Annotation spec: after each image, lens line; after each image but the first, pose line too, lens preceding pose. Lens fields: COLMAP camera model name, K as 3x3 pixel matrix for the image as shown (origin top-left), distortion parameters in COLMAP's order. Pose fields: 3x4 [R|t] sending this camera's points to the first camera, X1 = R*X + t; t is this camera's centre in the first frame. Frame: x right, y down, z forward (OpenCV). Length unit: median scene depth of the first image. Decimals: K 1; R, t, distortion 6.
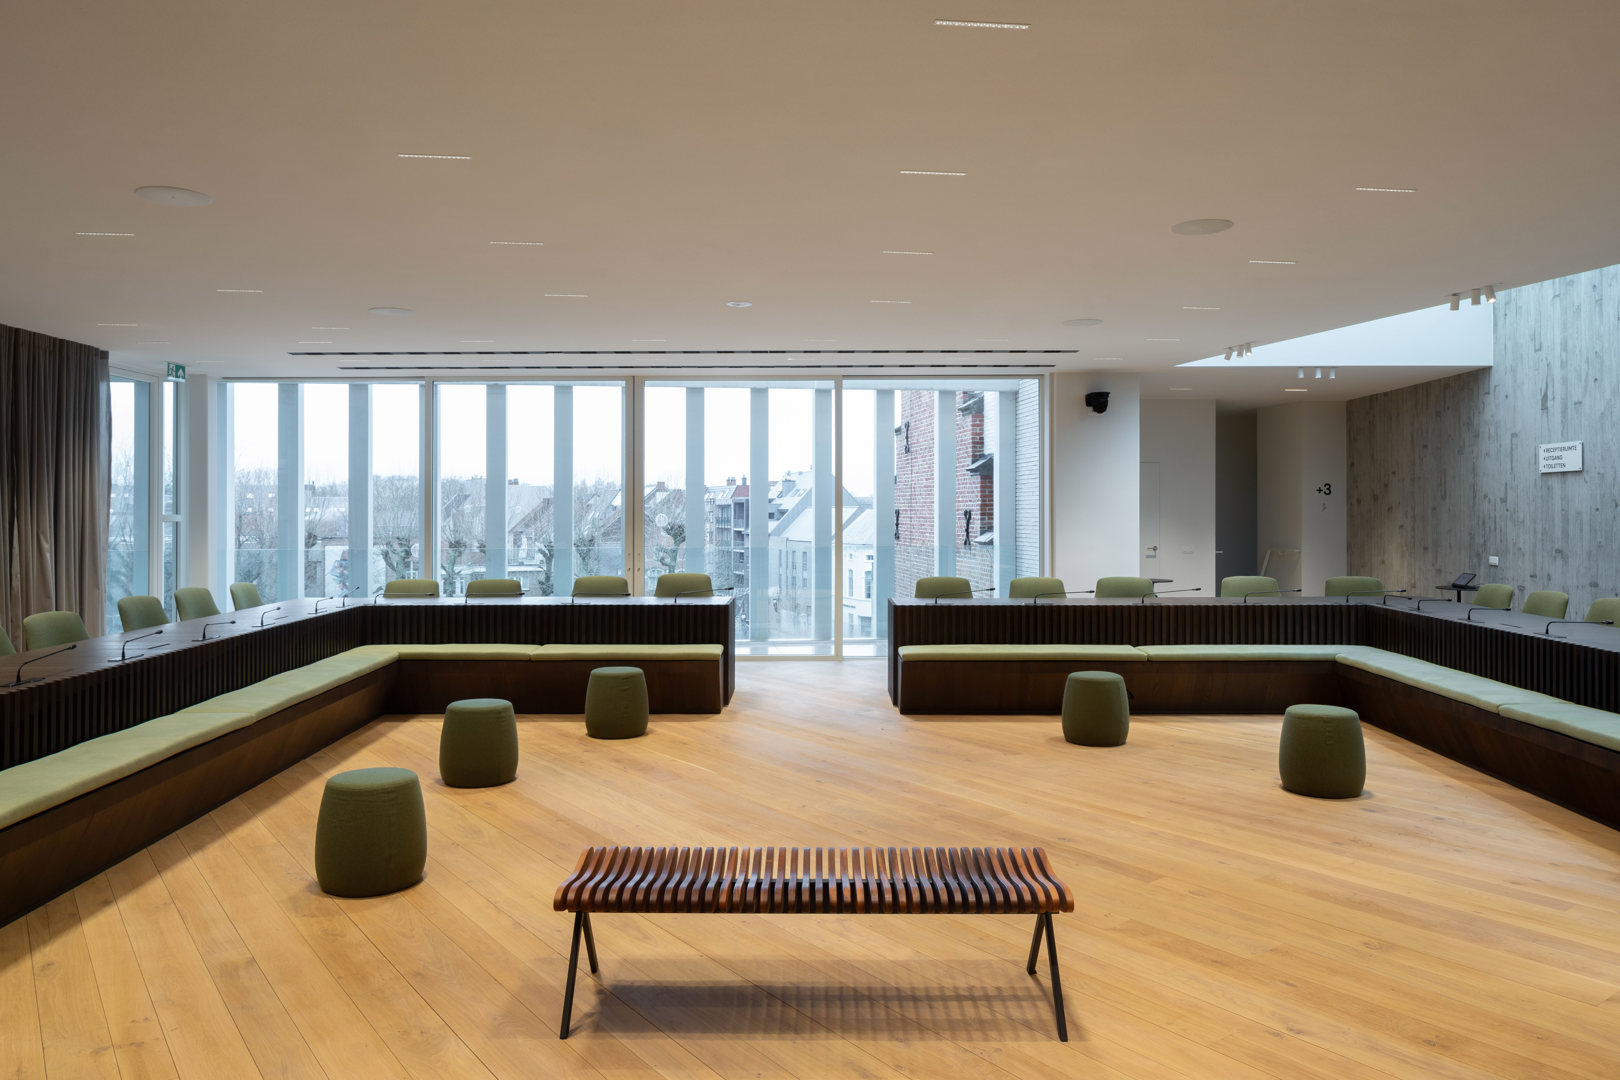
lens RADIAL K [[1142.3, 0, 809.0], [0, 1142.3, 498.1], [0, 0, 1]] dist [-0.003138, -0.000014]
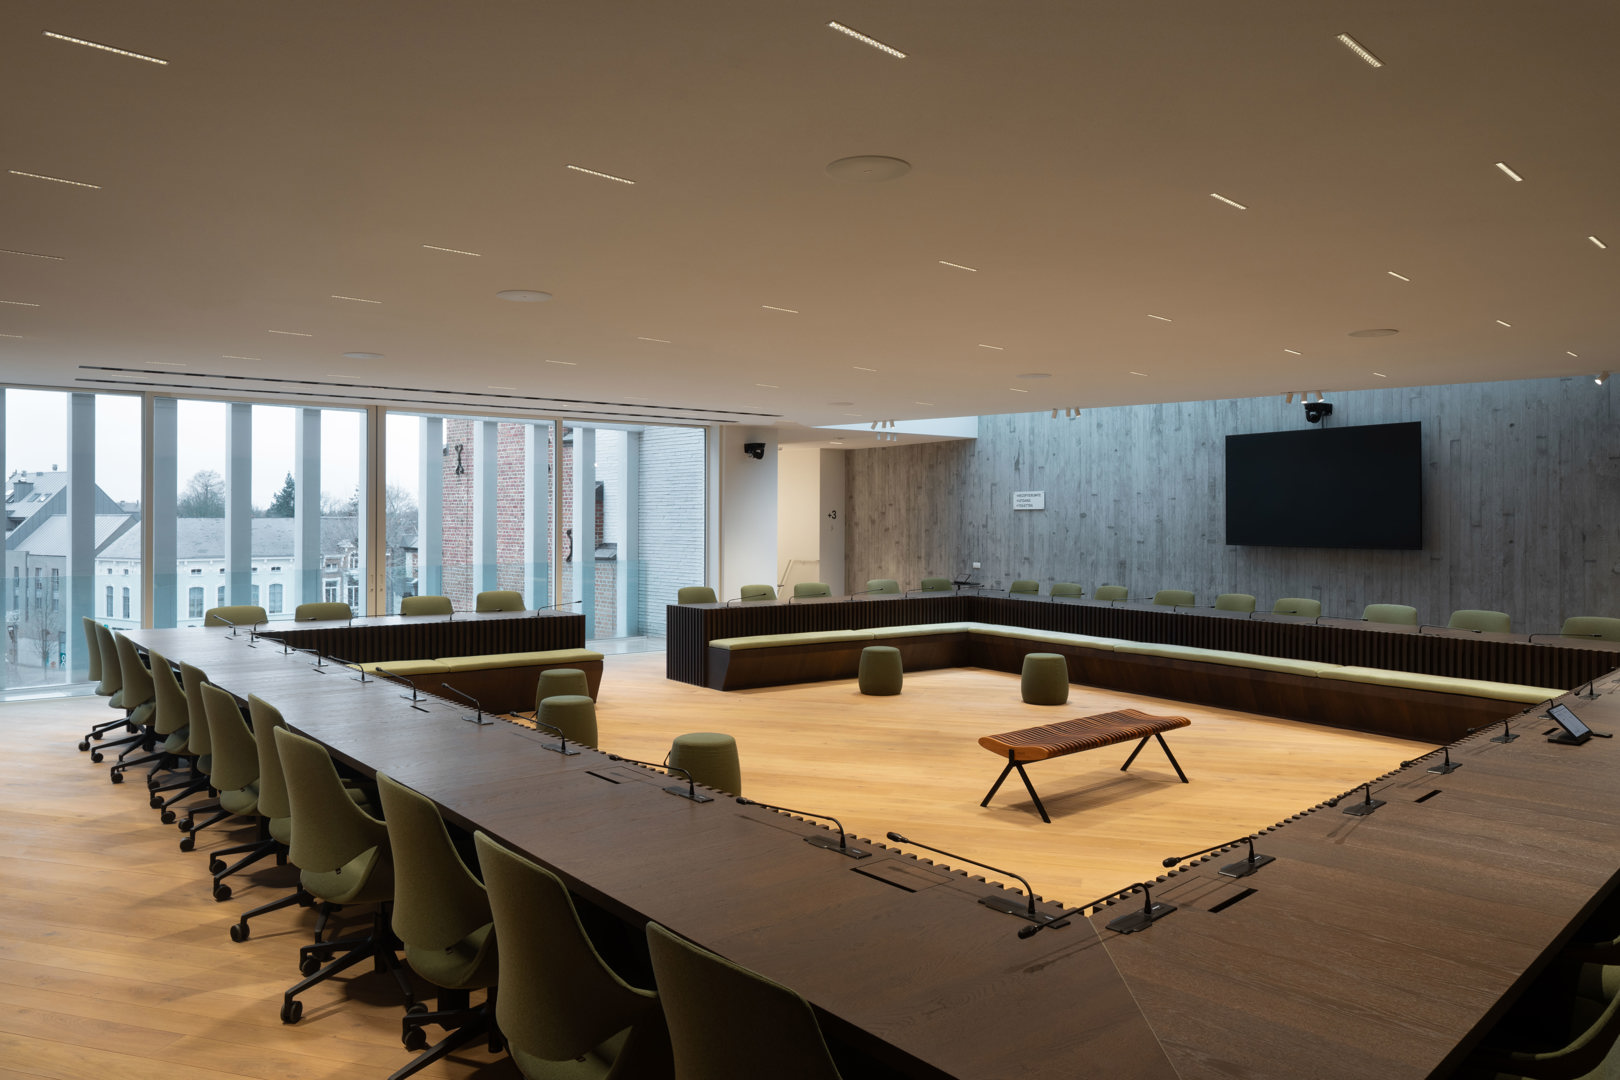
lens RADIAL K [[1176.6, 0, 810.0], [0, 1176.6, 540.0], [0, 0, 1]] dist [0.000989, -0.001316]
pose [[0.784362, -0.007248, 0.620261, -0.587020], [-0.011872, 0.999573, 0.026693, -0.019831], [-0.620190, -0.028301, 0.783941, -0.106155]]
